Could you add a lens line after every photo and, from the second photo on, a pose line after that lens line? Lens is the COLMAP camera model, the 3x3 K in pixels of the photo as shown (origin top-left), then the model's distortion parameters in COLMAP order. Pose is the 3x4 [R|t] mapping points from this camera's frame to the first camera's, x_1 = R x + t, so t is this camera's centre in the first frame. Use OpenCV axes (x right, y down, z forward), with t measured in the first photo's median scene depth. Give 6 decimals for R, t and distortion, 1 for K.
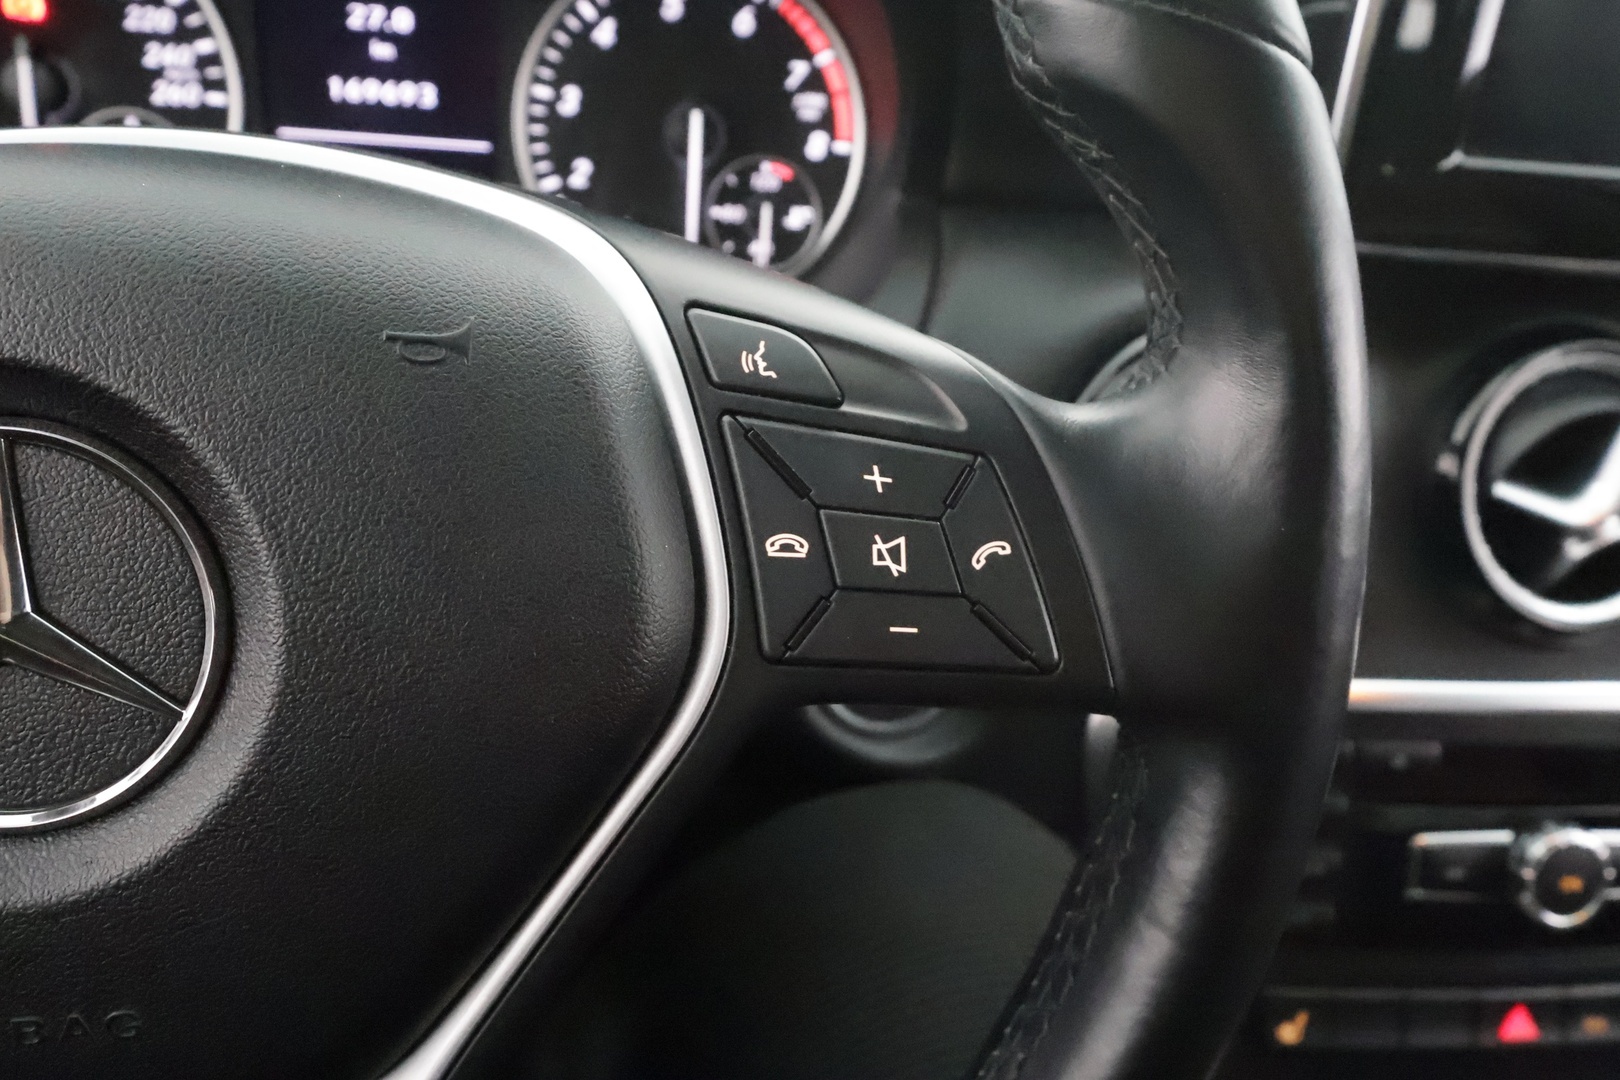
lens RADIAL K [[1404.5, 0, 810.0], [0, 1404.5, 540.0], [0, 0, 1]] dist [0.004668, 0.002418]
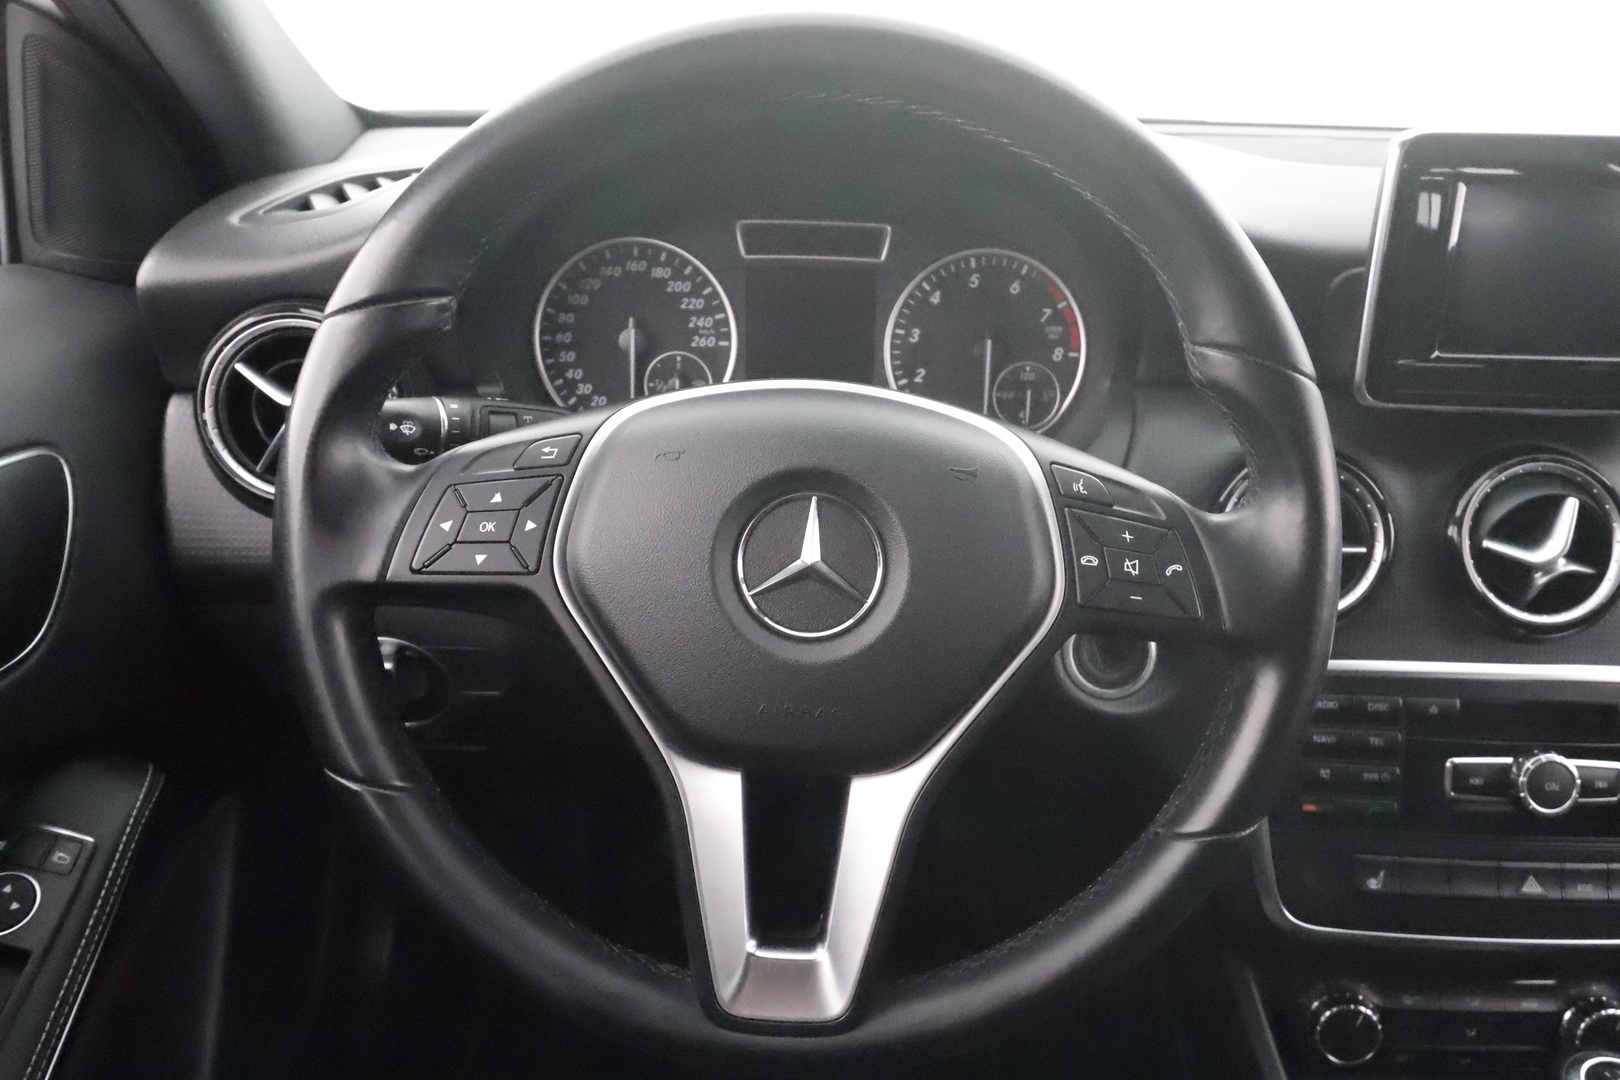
lens RADIAL K [[1271.7, 0, 810.0], [0, 1271.7, 540.0], [0, 0, 1]] dist [-0.008630, -0.001401]
pose [[0.984930, 0.057314, -0.163183, -0.135630], [-0.074231, 0.992261, -0.099535, 0.224009], [0.156215, 0.110148, 0.981562, -1.261613]]
